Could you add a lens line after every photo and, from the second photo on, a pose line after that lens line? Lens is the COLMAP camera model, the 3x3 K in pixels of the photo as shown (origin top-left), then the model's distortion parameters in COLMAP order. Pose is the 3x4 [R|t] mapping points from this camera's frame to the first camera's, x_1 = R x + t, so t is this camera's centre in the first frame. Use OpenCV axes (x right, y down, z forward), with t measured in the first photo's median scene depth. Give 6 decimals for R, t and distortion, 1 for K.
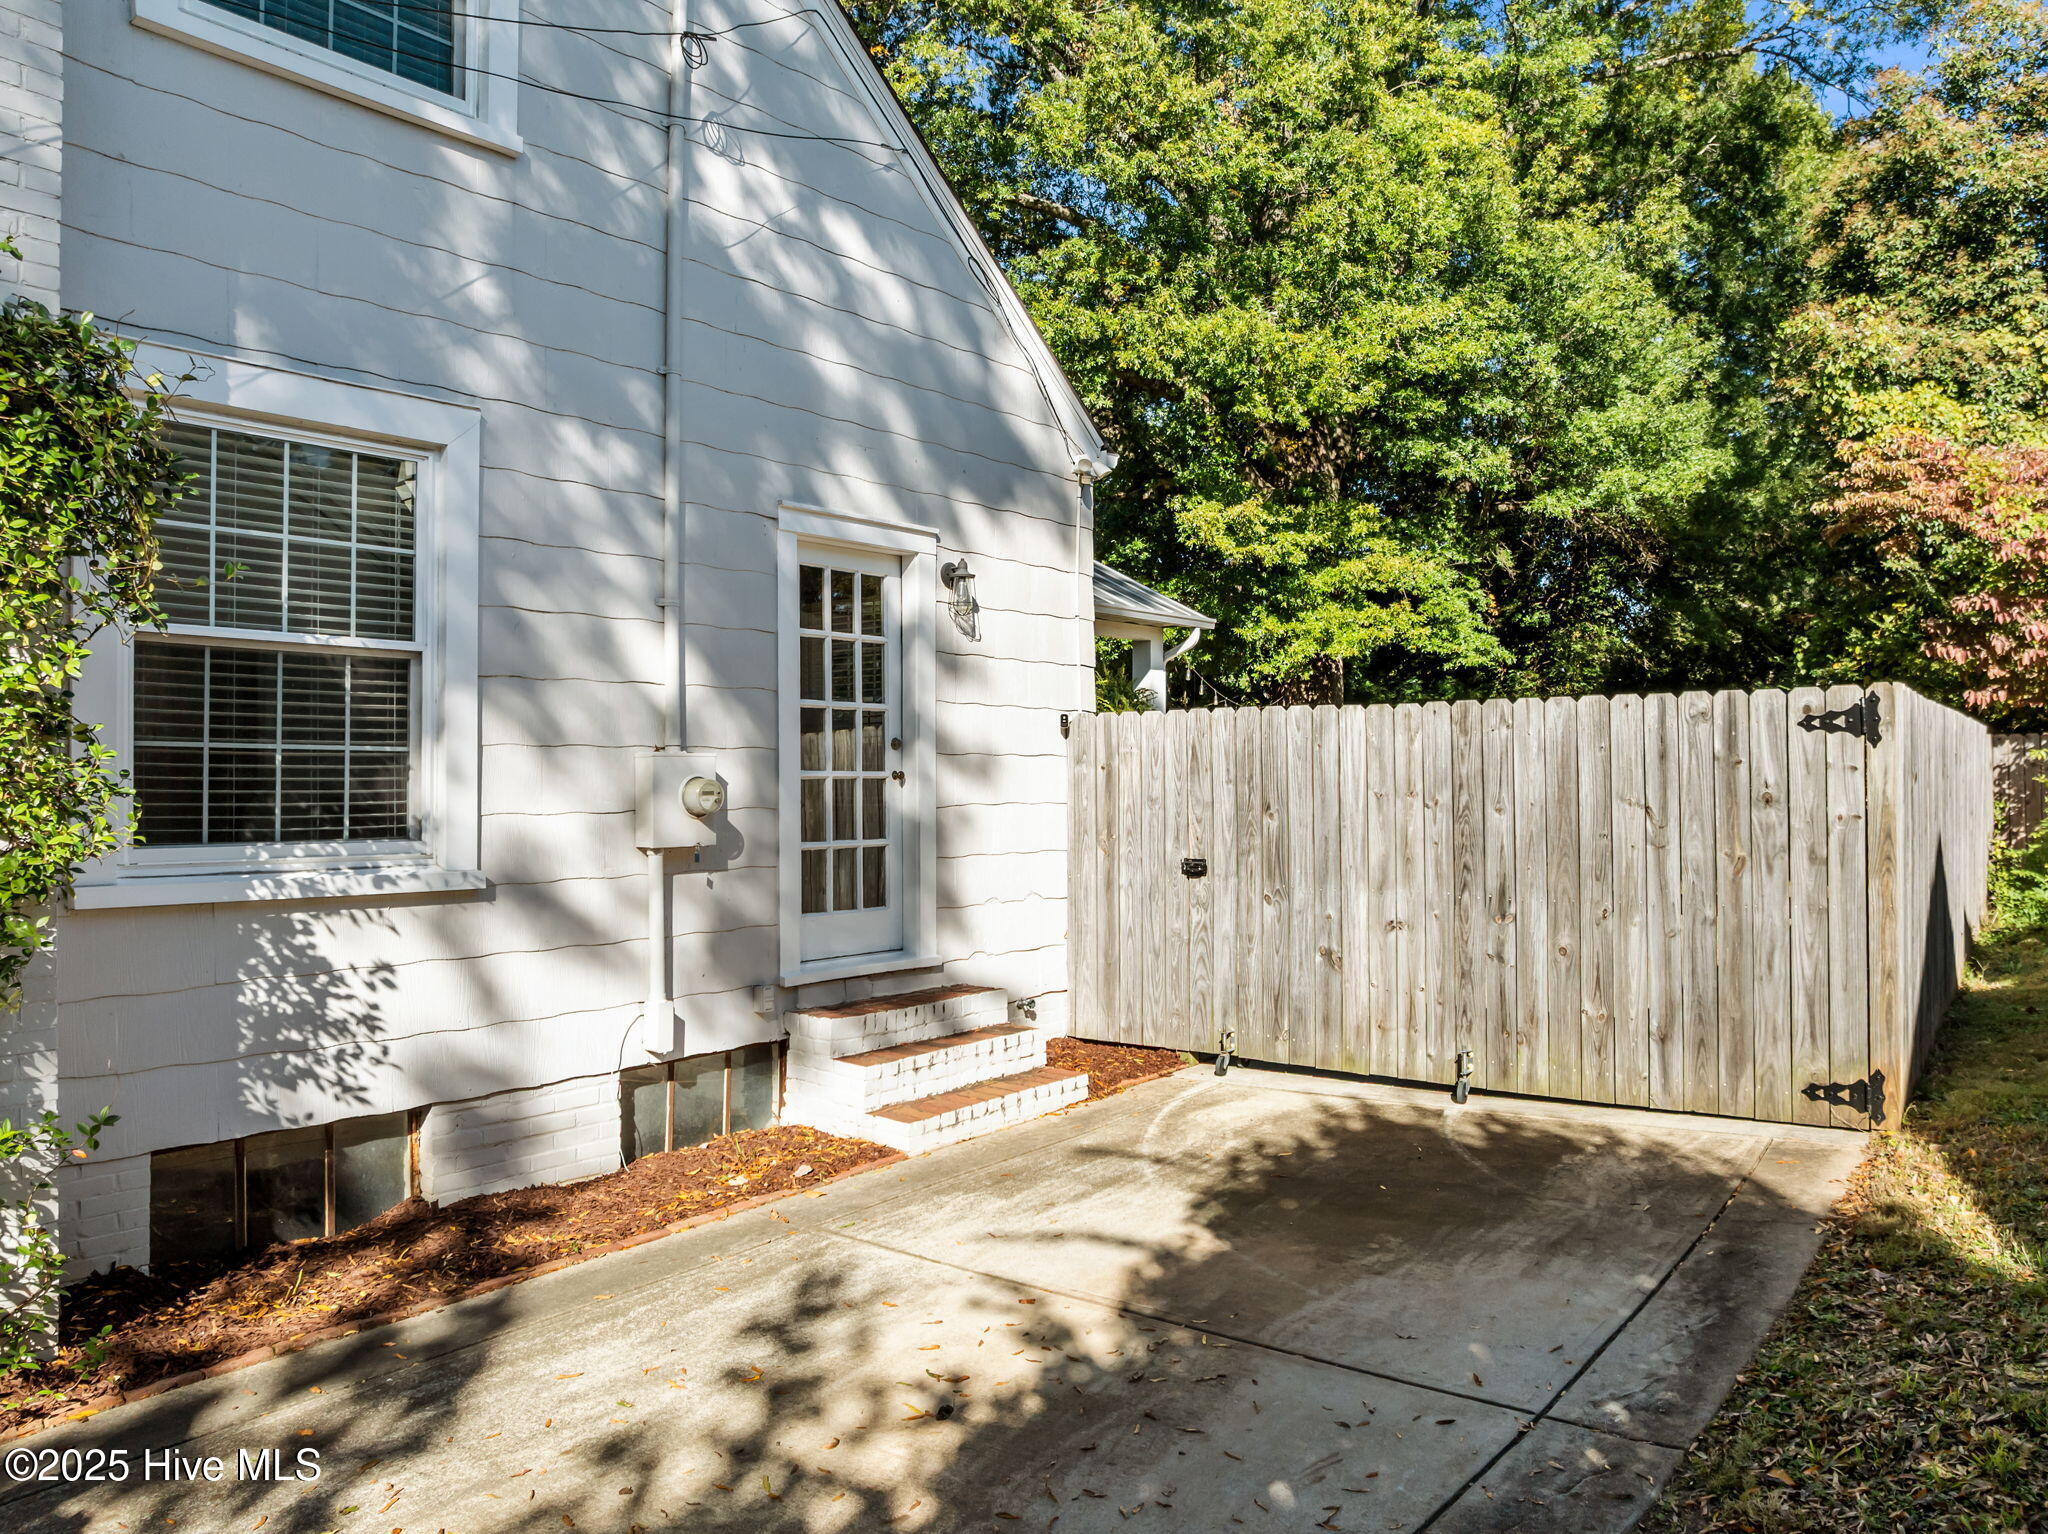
lens RADIAL K [[1469.7, 0, 1030.1], [0, 1469.7, 766.4], [0, 0, 1]] dist [-0.069151, 0.036550]
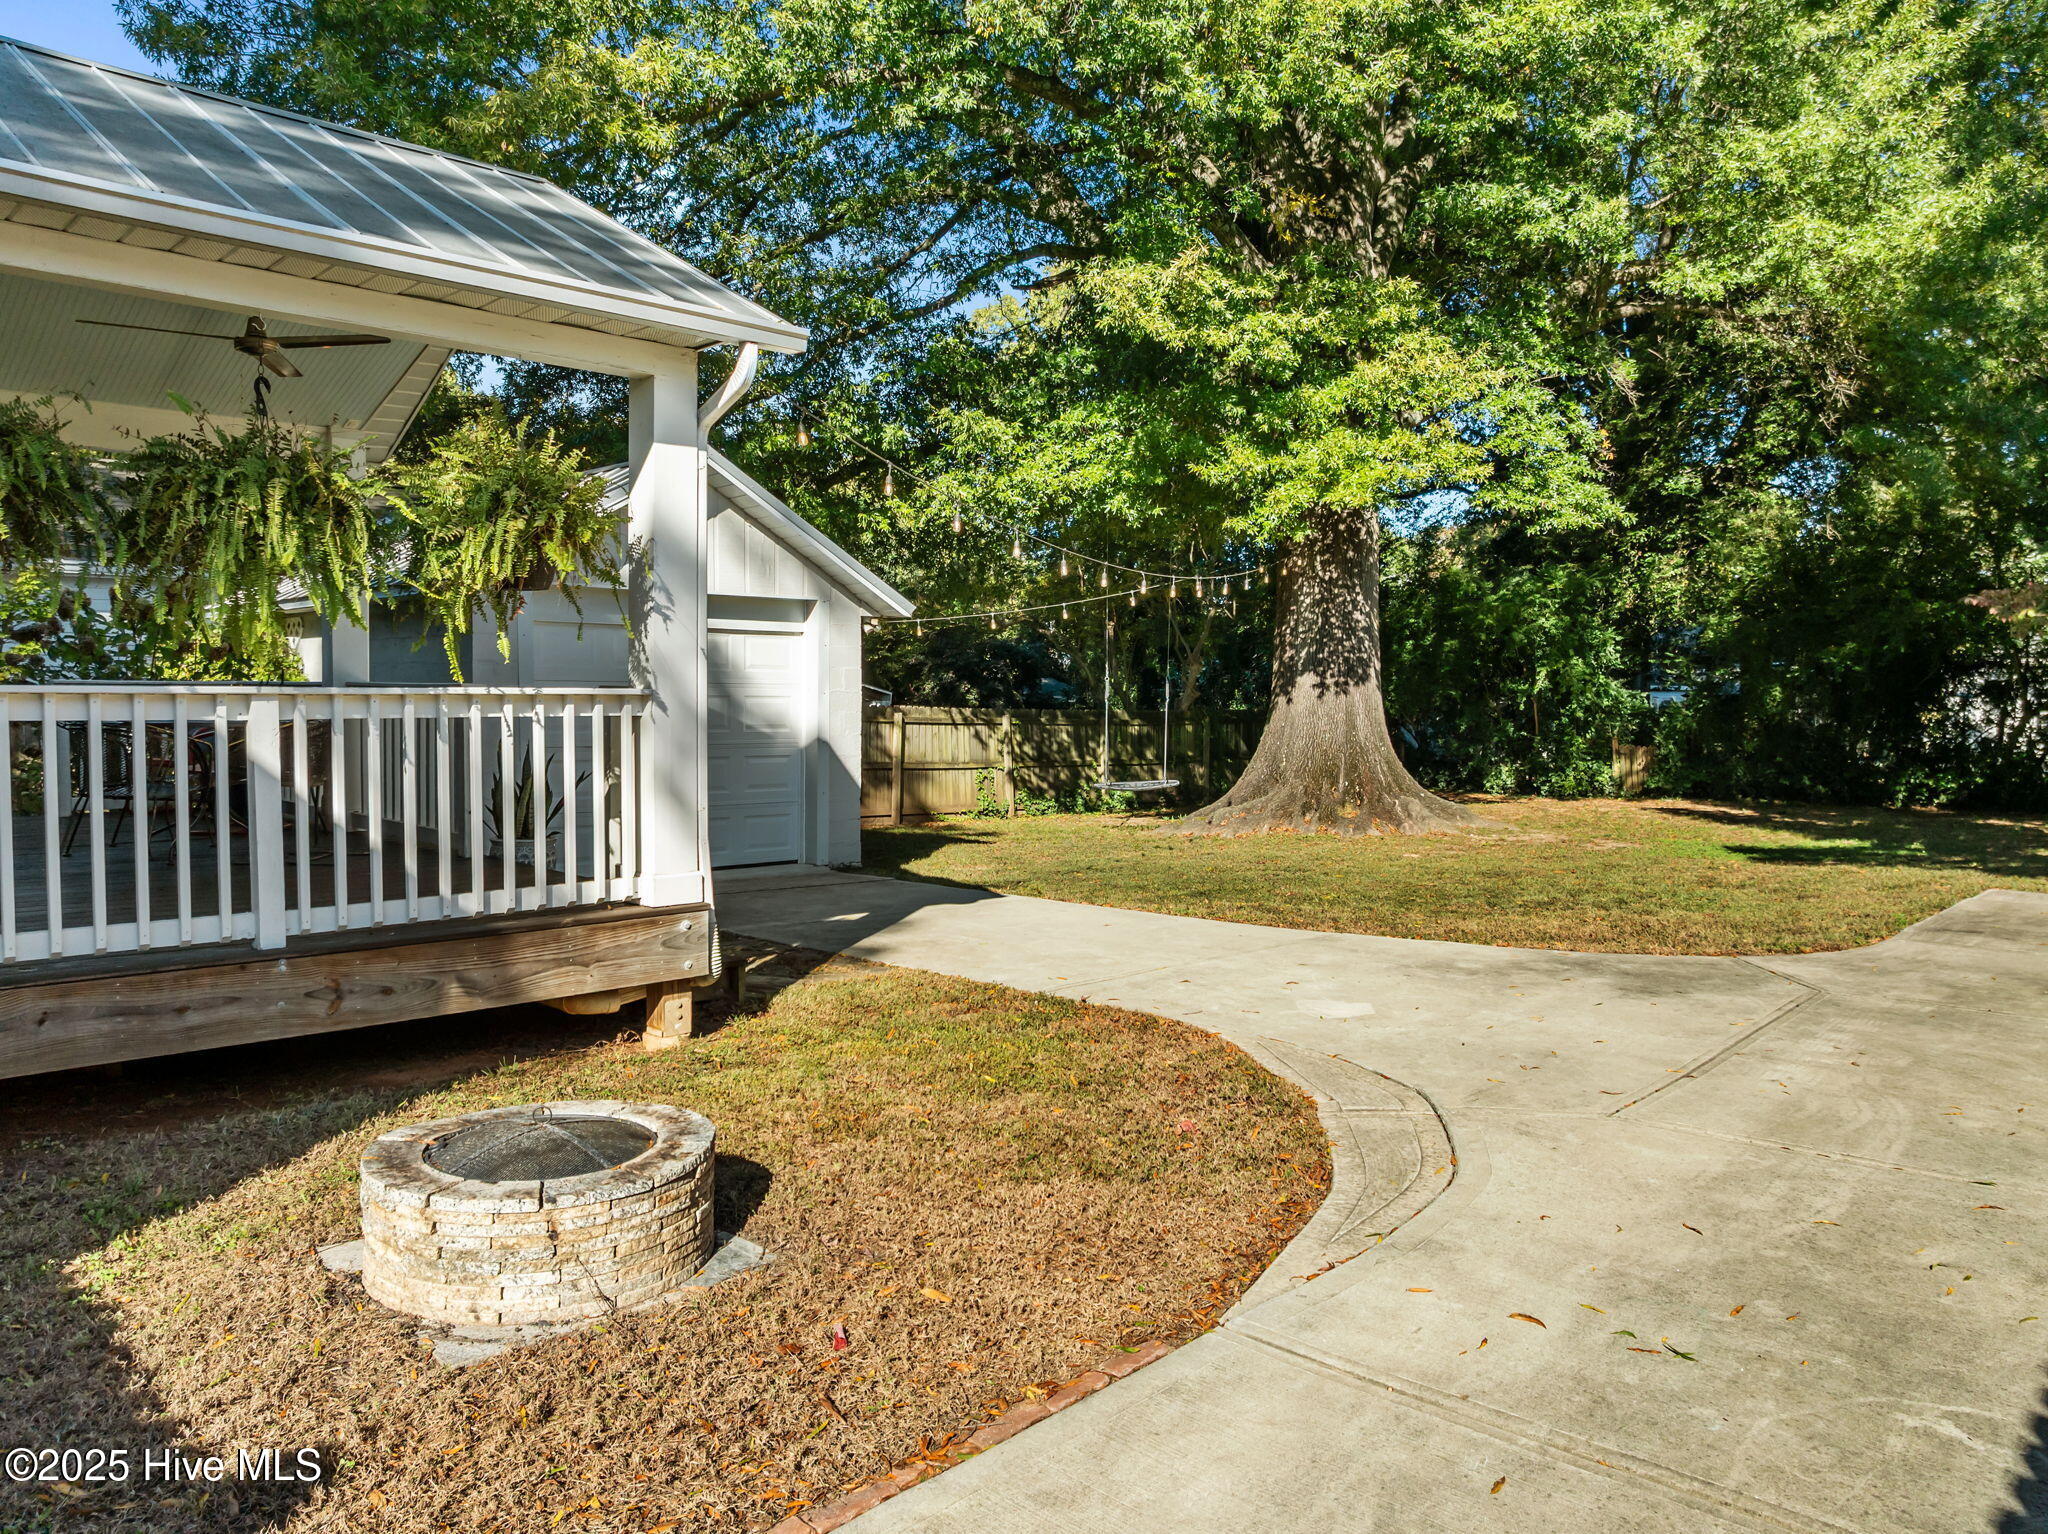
lens RADIAL K [[1548.1, 0, 1017.4], [0, 1548.1, 755.8], [0, 0, 1]] dist [-0.055846, 0.027086]
pose [[0.996281, 0.012048, -0.085313, 0.127068], [-0.007601, 0.998605, 0.052261, 0.001973], [0.085824, -0.051418, 0.994983, 0.299888]]
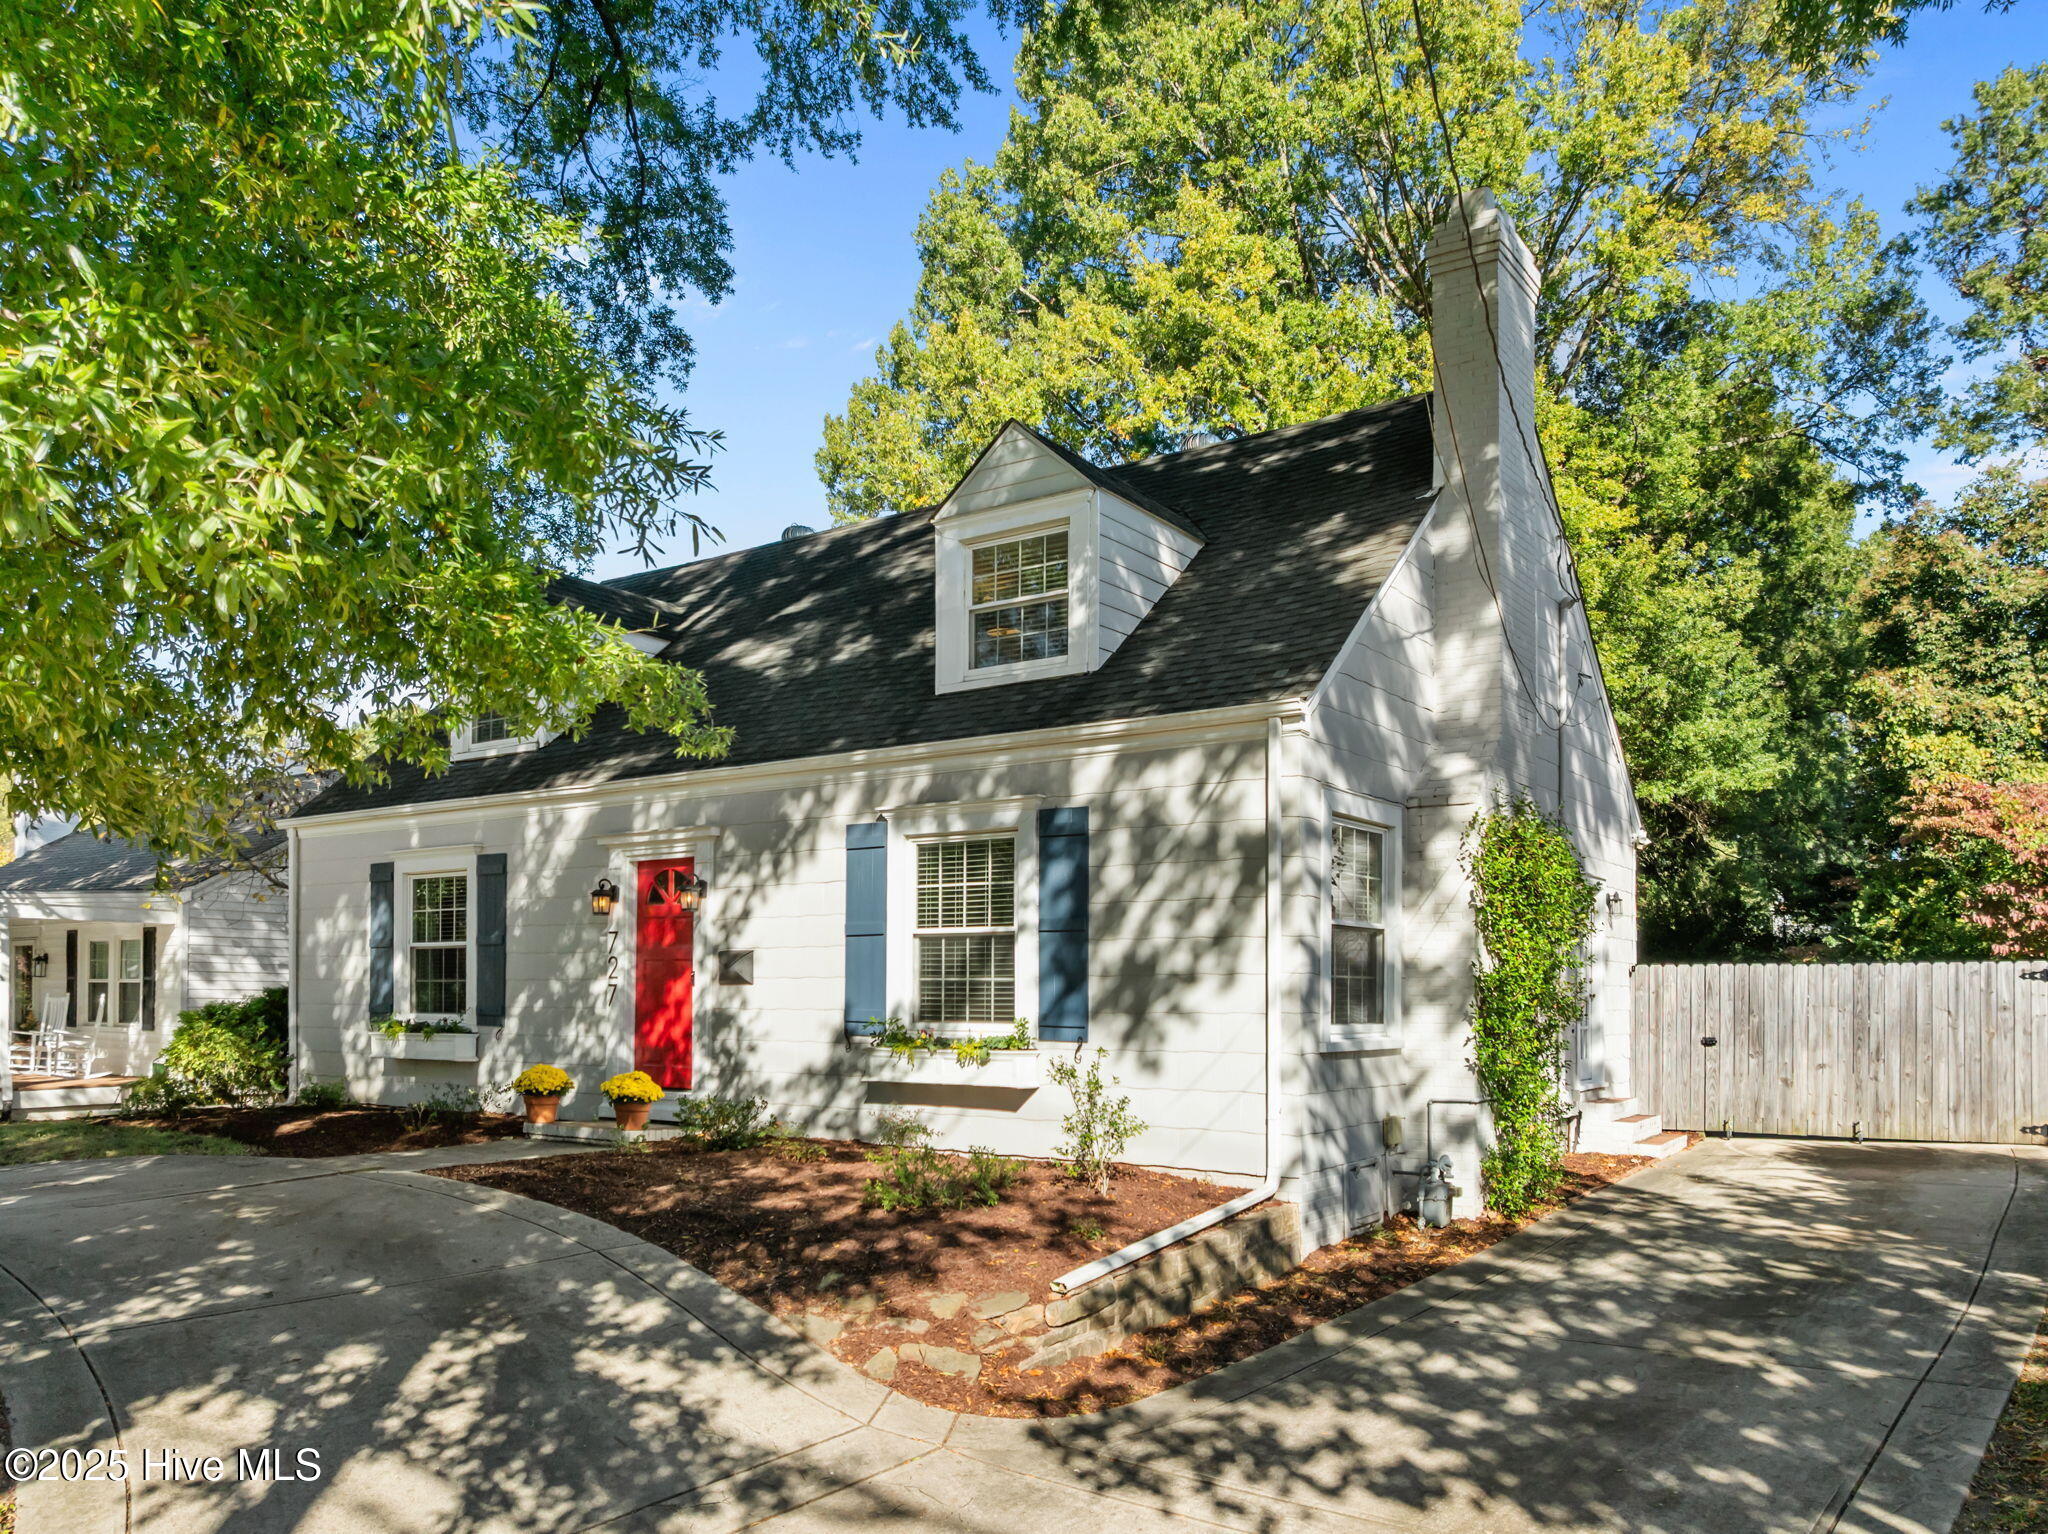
lens RADIAL K [[1548.1, 0, 1029.1], [0, 1548.1, 998.5], [0, 0, 1]] dist [-0.055846, 0.027086]
pose [[0.996073, 0.005105, 0.088387, -0.359782], [-0.005814, 0.999953, 0.007773, -0.000761], [-0.088344, -0.008256, 0.996056, -0.369829]]
